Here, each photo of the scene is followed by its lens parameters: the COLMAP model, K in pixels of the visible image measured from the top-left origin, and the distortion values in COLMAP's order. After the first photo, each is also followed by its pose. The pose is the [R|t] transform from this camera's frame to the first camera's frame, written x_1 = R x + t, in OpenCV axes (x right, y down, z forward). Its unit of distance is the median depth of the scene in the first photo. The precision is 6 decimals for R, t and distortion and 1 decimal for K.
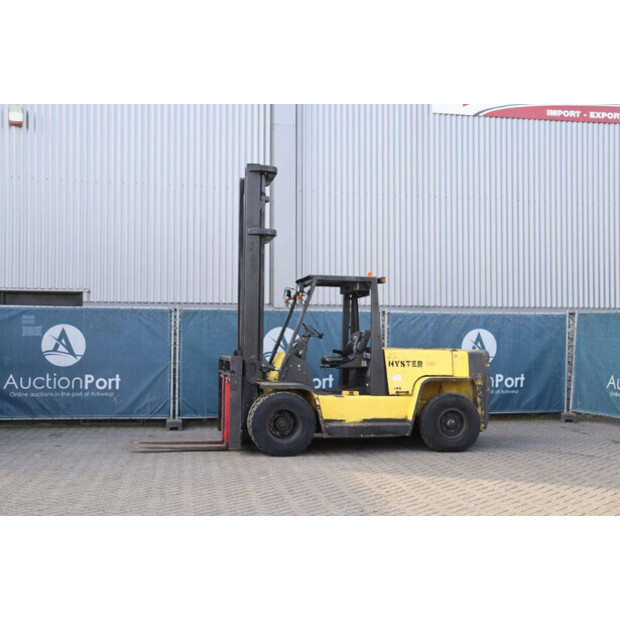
lens RADIAL K [[802.7, 0, 310.0], [0, 802.7, 310.0], [0, 0, 1]] dist [0.022928, 0.052227]
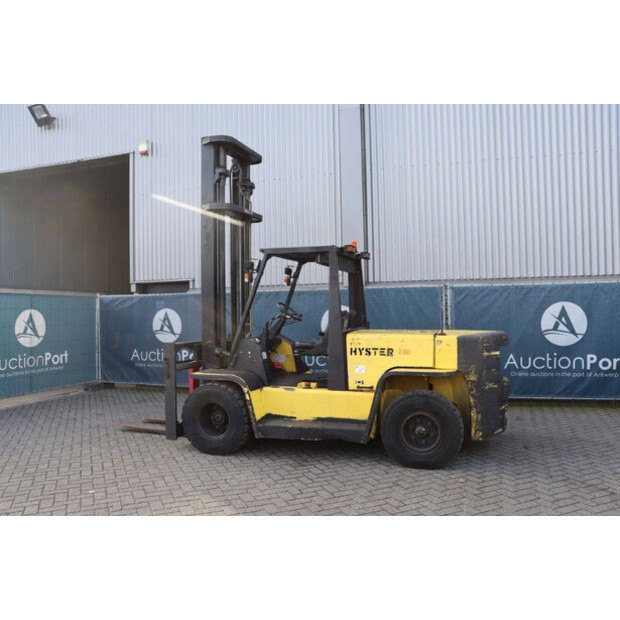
lens RADIAL K [[520.2, 0, 310.0], [0, 520.2, 310.0], [0, 0, 1]] dist [-0.165514, 0.158063]
pose [[0.866884, -0.021079, -0.498065, 0.319282], [0.039552, 0.998864, 0.026566, 0.009642], [0.496939, -0.042729, 0.866733, 0.520274]]
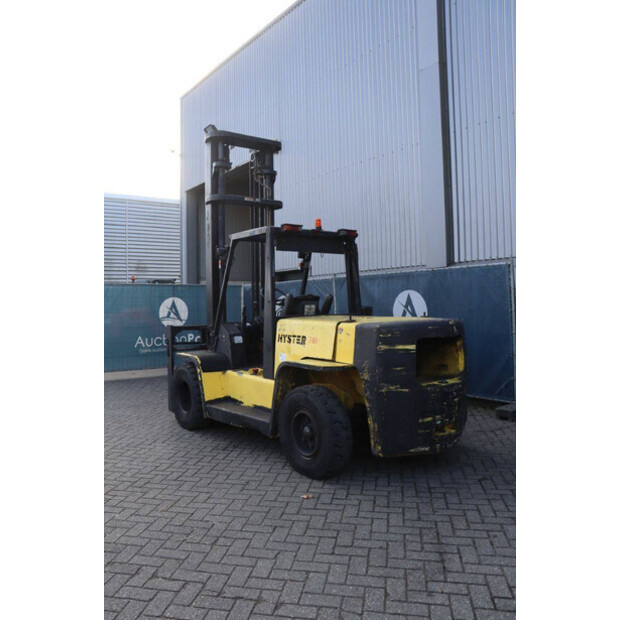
lens RADIAL K [[509.7, 0, 303.2], [0, 509.7, 310.5], [0, 0, 1]] dist [-0.168474, 0.156472]
pose [[0.432189, -0.005910, -0.901764, 0.531544], [0.056491, 0.998192, 0.020532, 0.032191], [0.900012, -0.059815, 0.431741, 0.803798]]
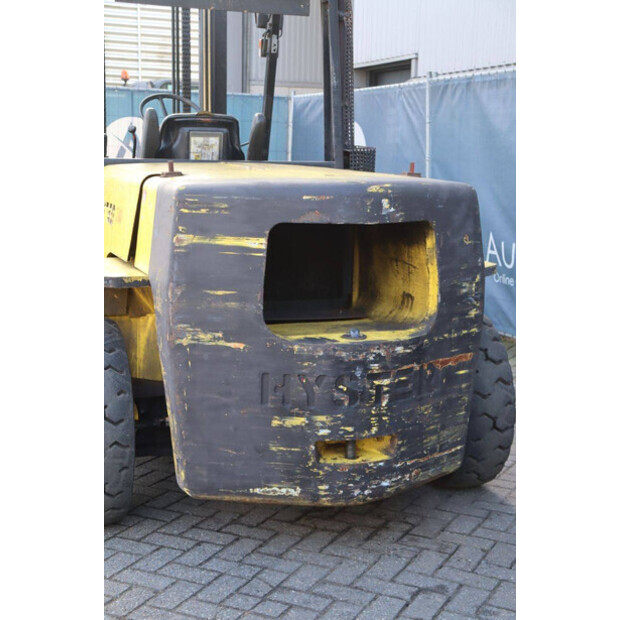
lens RADIAL K [[1074.0, 0, 301.3], [0, 1074.0, 310.1], [0, 0, 1]] dist [0.188581, 0.072629]
pose [[0.163250, 0.142703, -0.976210, 0.552859], [0.020158, 0.988795, 0.147914, 0.043358], [0.986379, -0.043825, 0.158544, 0.995598]]
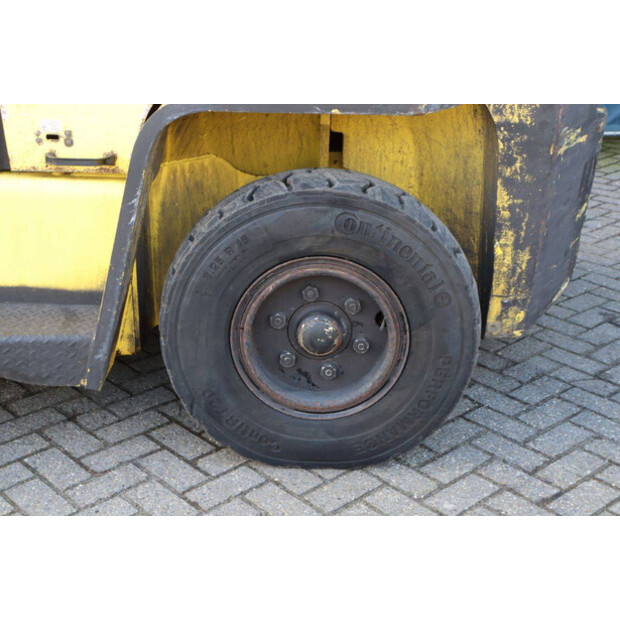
lens RADIAL K [[931.9, 0, 310.0], [0, 931.9, 310.0], [0, 0, 1]] dist [0.122061, 0.028597]
pose [[0.980286, 0.074427, -0.183033, 0.208528], [0.007358, 0.911951, 0.410234, 0.042391], [0.197449, -0.403493, 0.893424, 0.779954]]
